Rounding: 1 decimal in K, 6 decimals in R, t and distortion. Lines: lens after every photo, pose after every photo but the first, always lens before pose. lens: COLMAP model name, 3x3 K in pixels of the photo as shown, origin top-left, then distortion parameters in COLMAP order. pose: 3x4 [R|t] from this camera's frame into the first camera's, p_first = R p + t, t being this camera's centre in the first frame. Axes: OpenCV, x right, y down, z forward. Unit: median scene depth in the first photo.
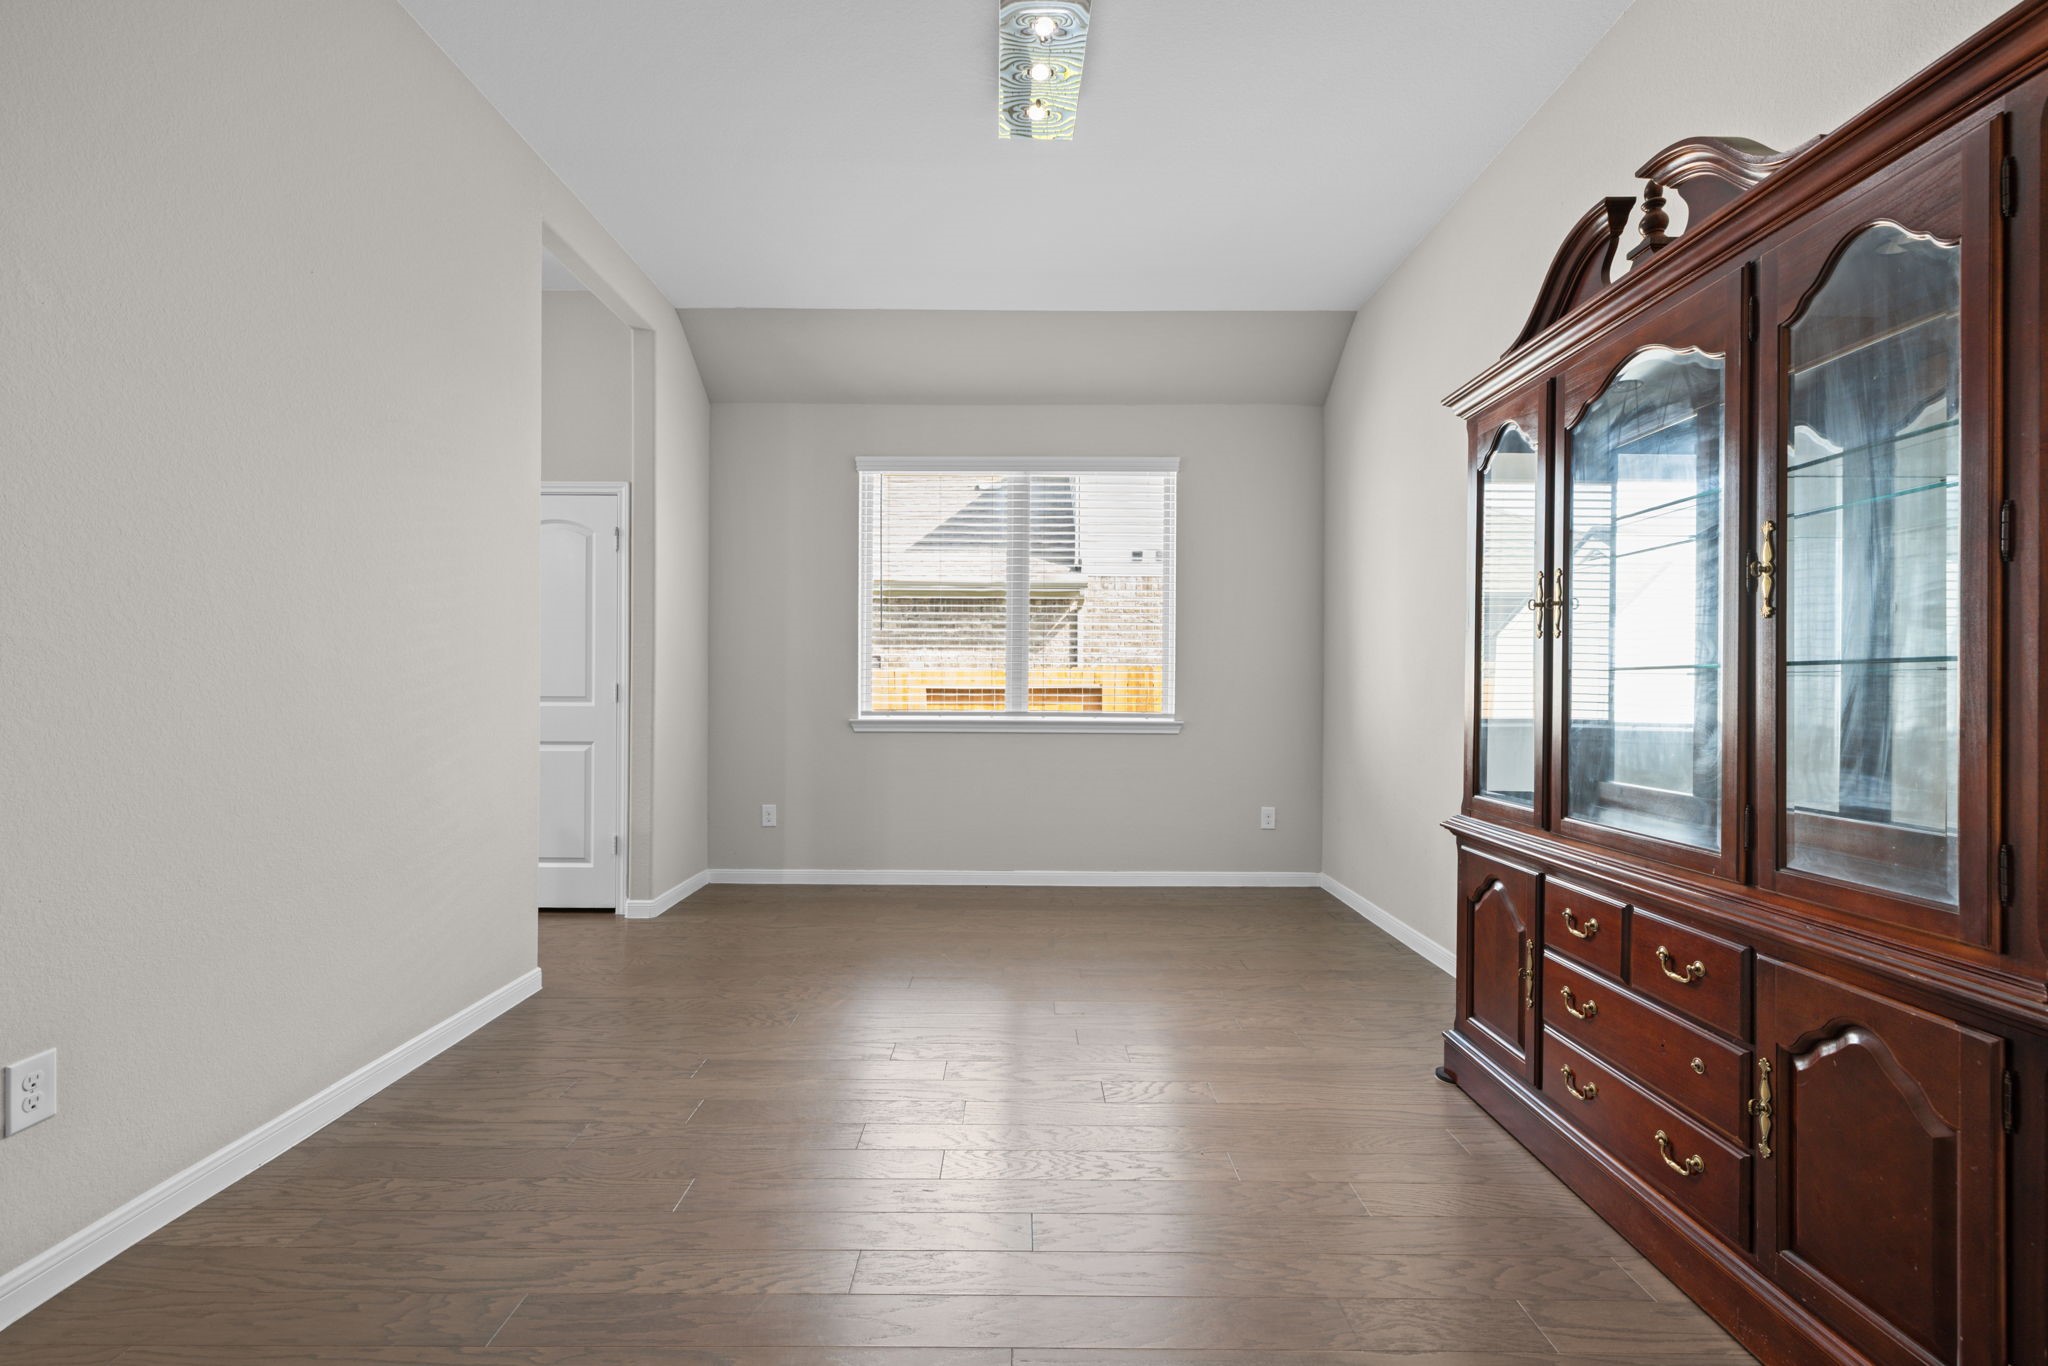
lens RADIAL K [[832.8, 0, 1025.2], [0, 832.8, 685.7], [0, 0, 1]] dist [-0.000416, -0.000027]
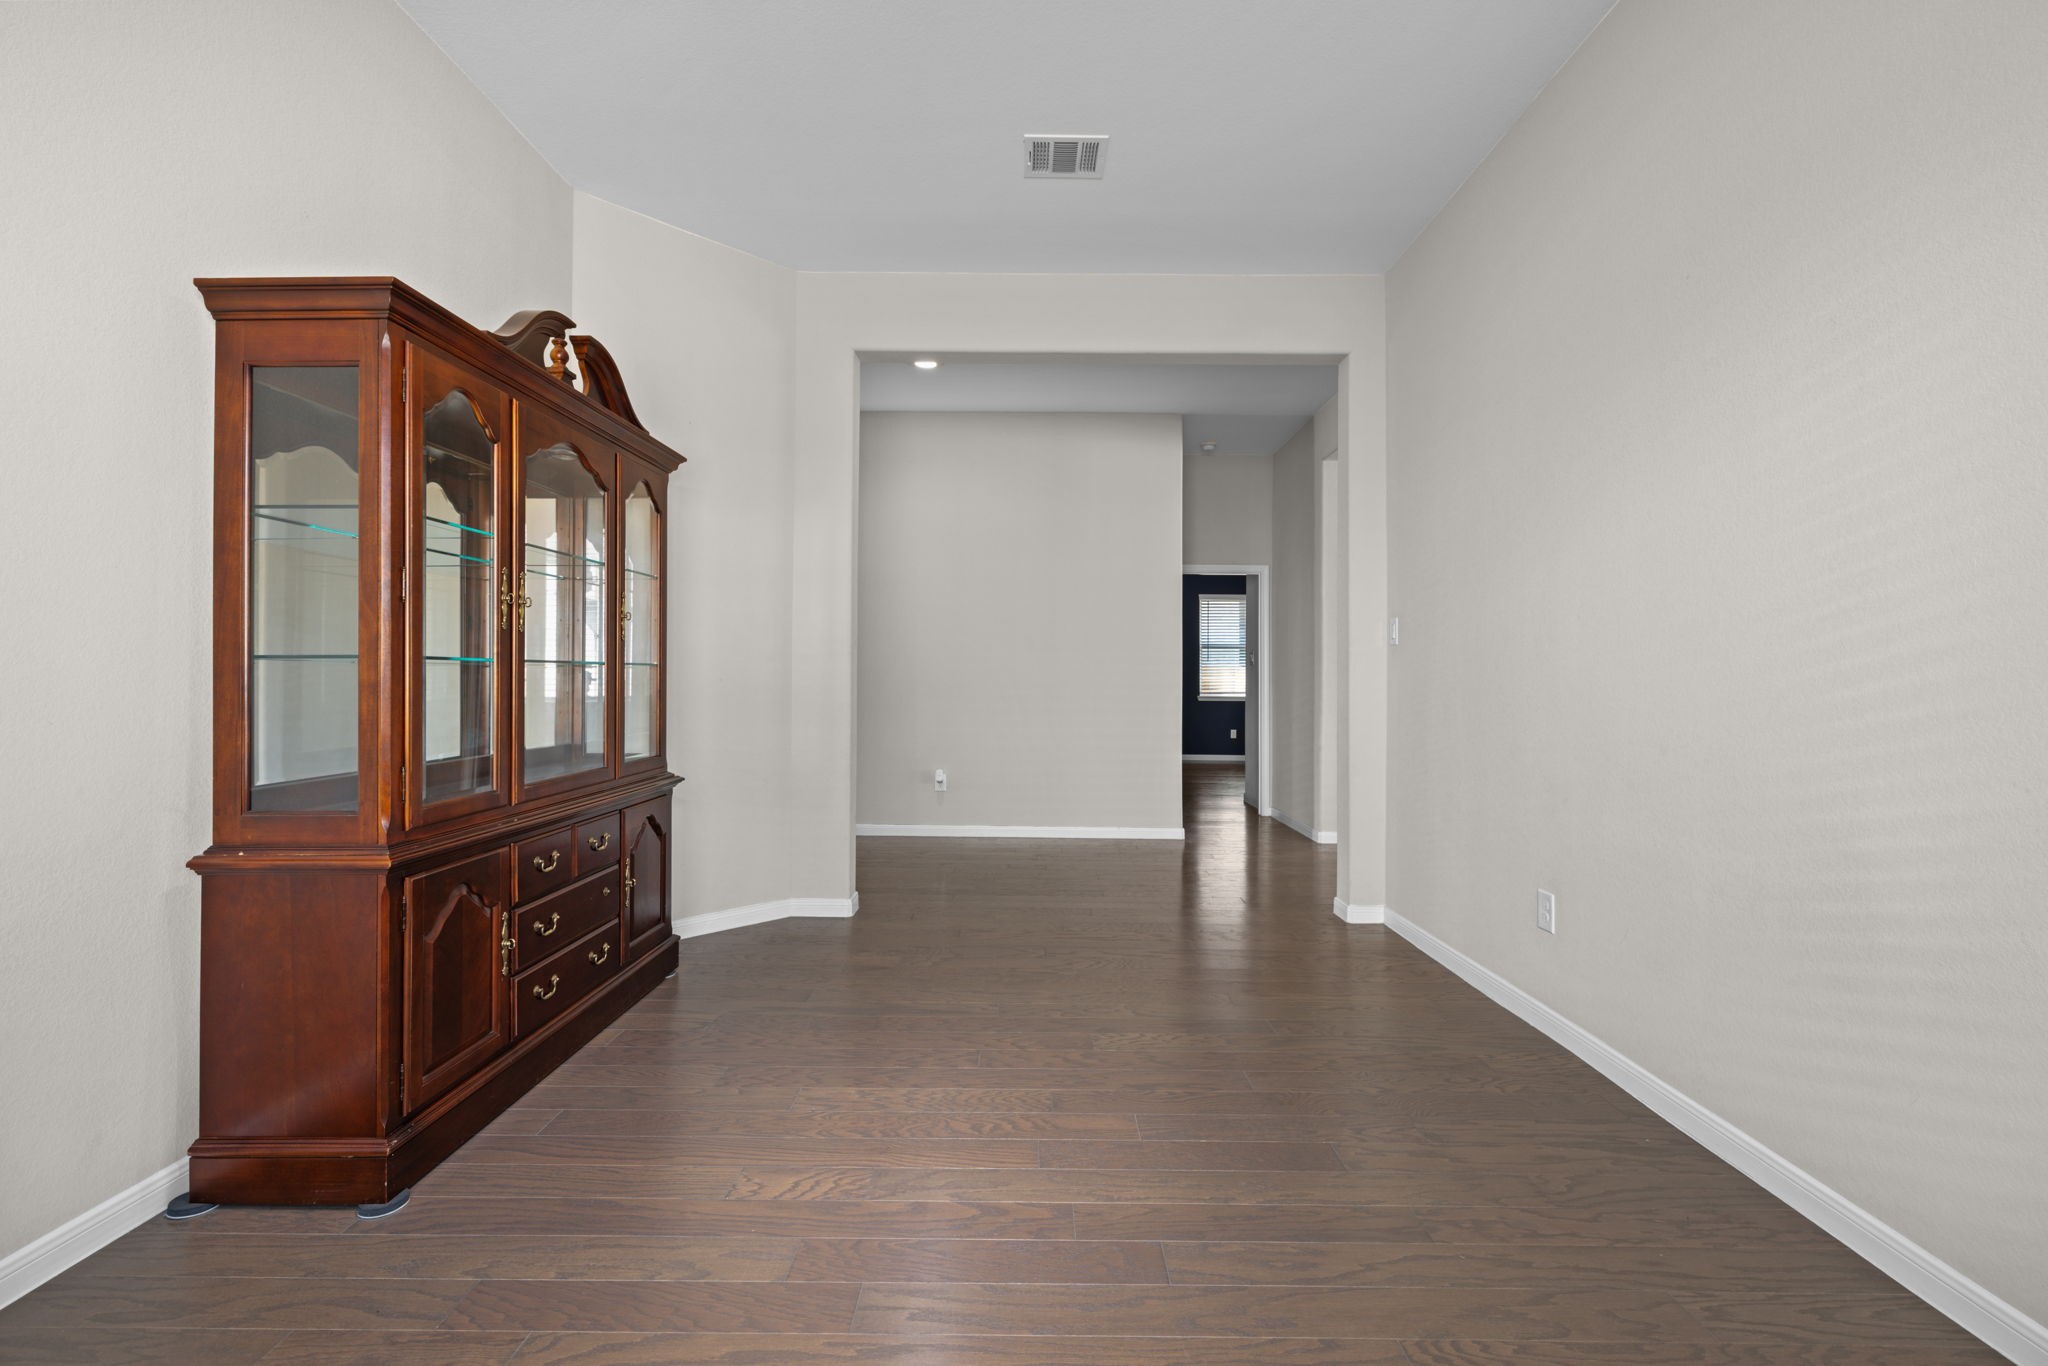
lens RADIAL K [[832.8, 0, 1026.5], [0, 832.8, 678.5], [0, 0, 1]] dist [-0.000416, -0.000027]
pose [[-0.999777, -0.009809, 0.018722, -0.075277], [-0.009864, 0.999947, -0.002857, 0.001803], [-0.018693, -0.003041, -0.999821, 2.003479]]
